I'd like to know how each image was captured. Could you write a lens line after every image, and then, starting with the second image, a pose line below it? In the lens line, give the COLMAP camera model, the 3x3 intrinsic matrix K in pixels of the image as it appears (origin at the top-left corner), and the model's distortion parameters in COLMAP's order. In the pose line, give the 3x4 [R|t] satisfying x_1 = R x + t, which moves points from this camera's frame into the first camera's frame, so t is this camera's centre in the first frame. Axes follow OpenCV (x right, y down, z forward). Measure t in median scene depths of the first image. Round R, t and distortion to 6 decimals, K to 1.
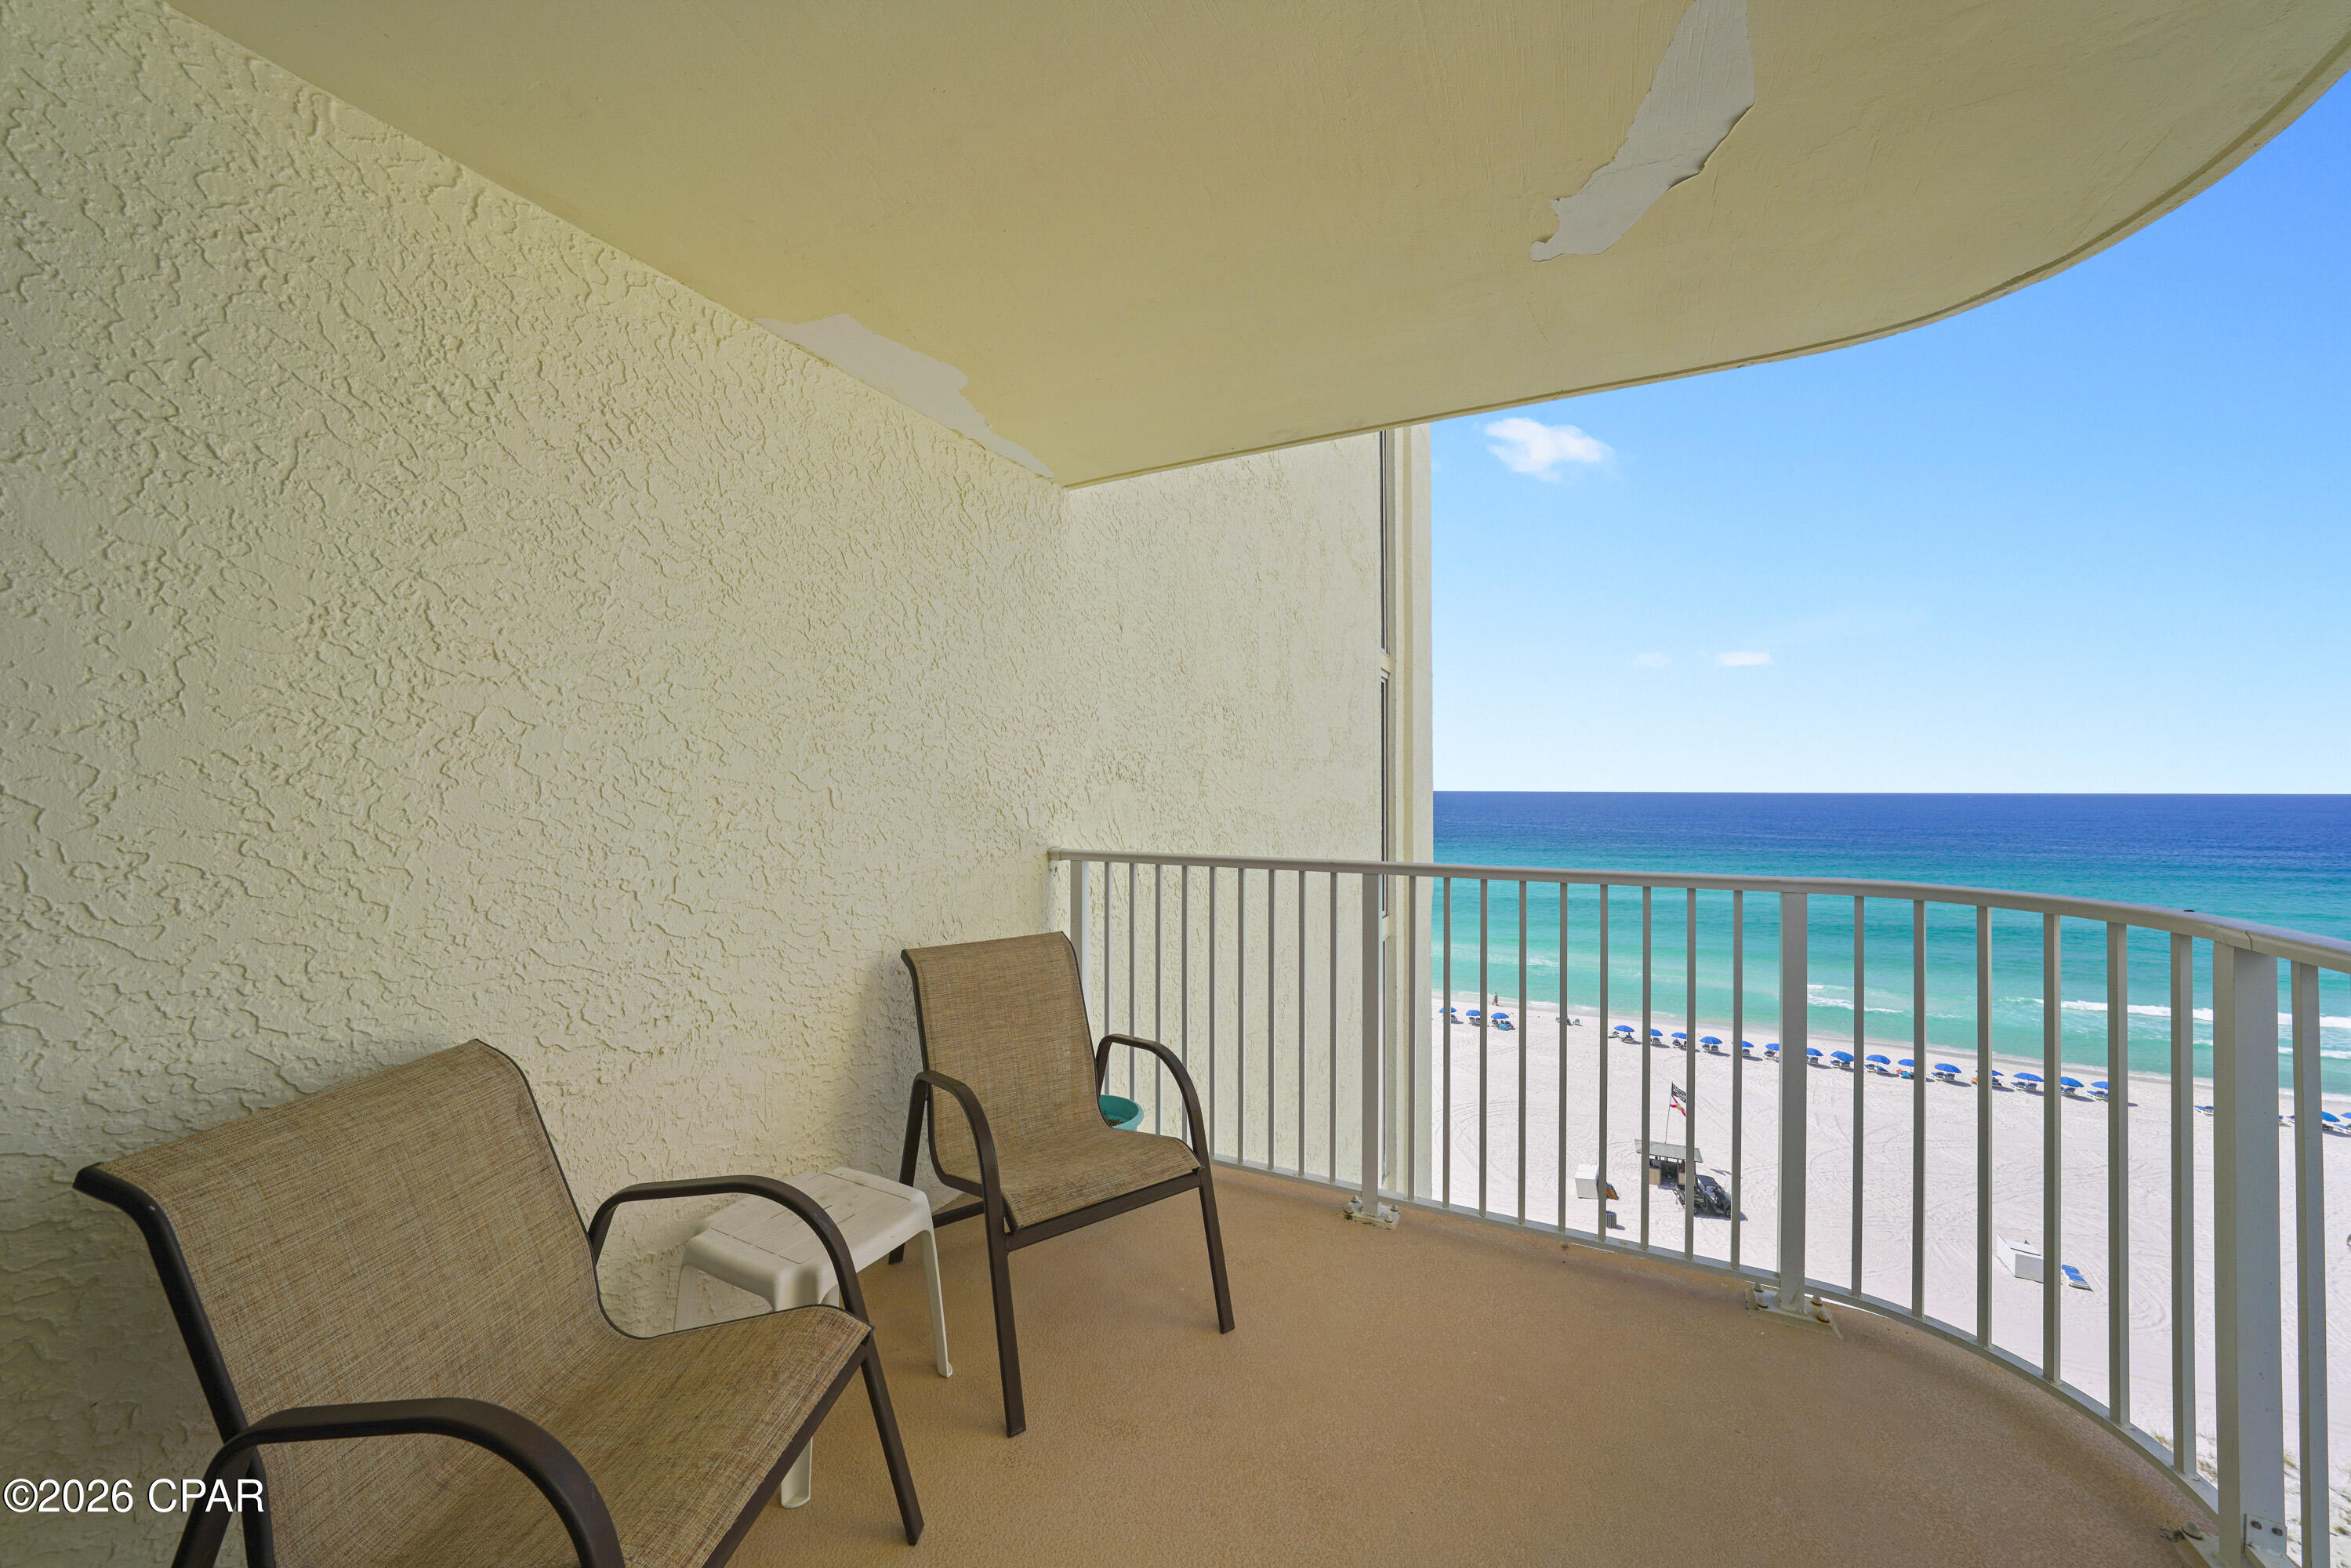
lens RADIAL K [[829.0, 0, 1213.7], [0, 829.0, 783.6], [0, 0, 1]] dist [-0.016820, 0.002777]
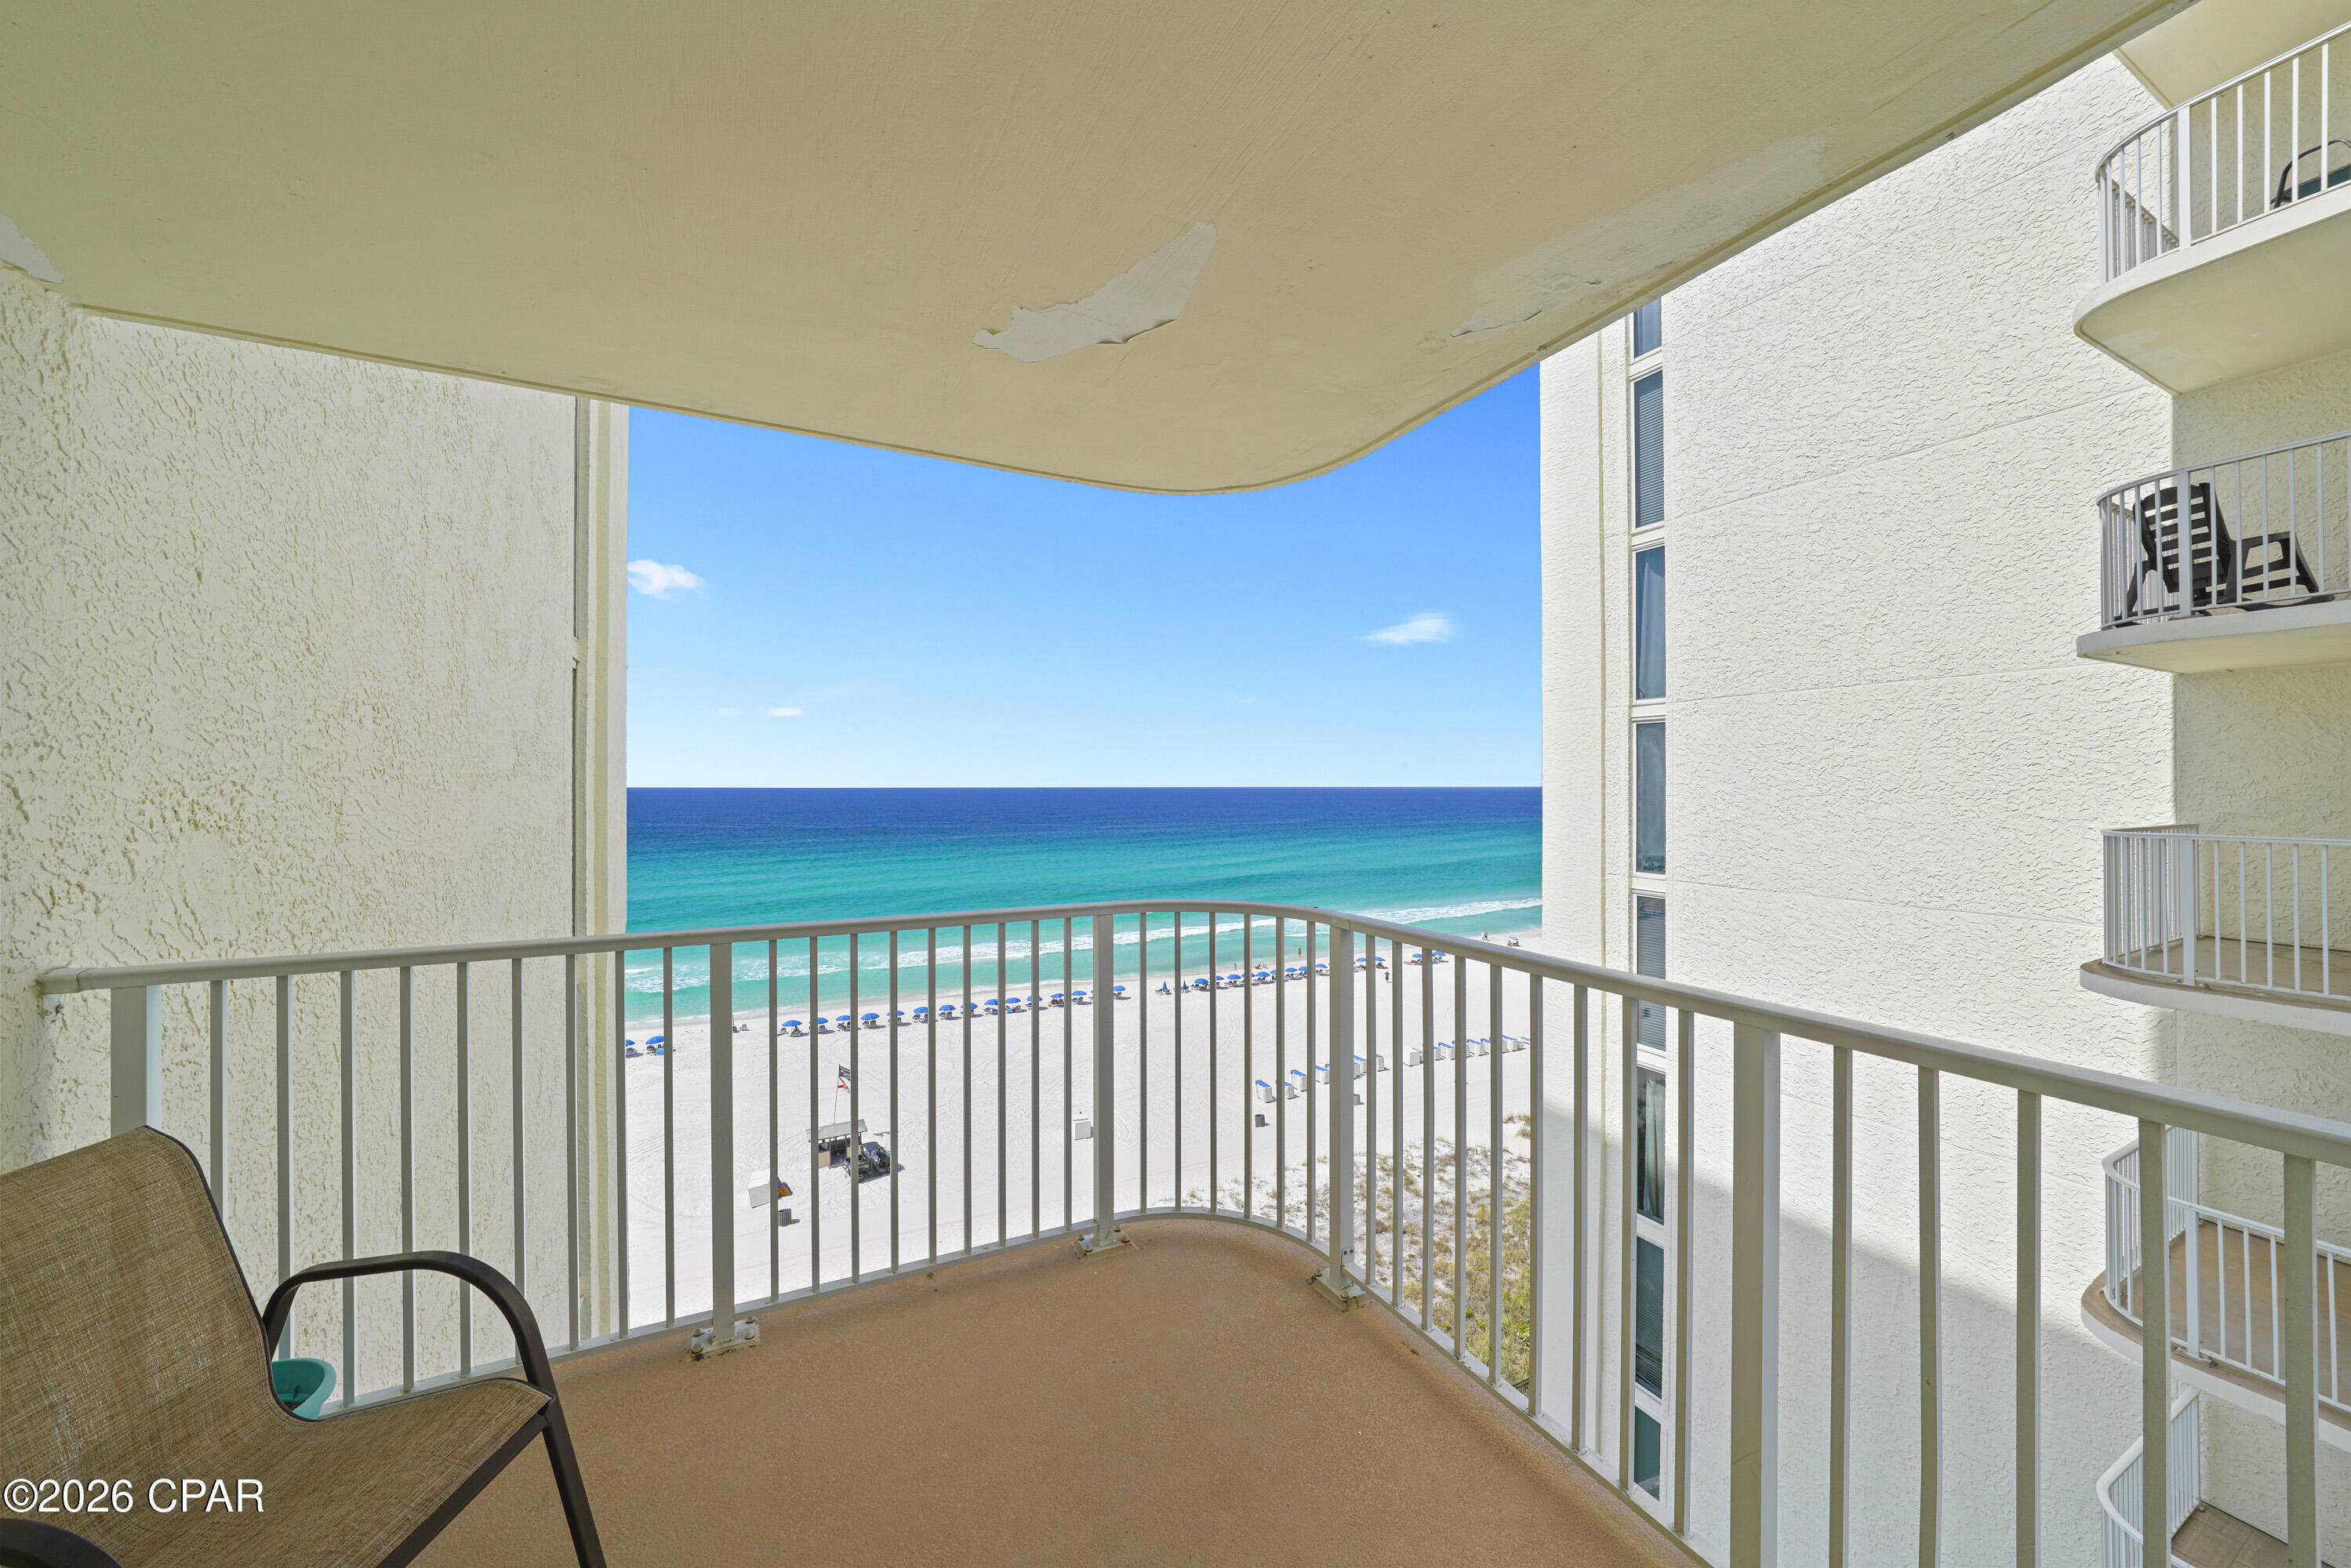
lens RADIAL K [[828.9, 0, 1182.2], [0, 828.9, 782.4], [0, 0, 1]] dist [-0.016820, 0.002777]
pose [[0.607291, 0.003114, 0.794474, -0.109612], [-0.008674, 0.999959, 0.002711, -0.034948], [-0.794432, -0.008537, 0.607292, 0.062462]]
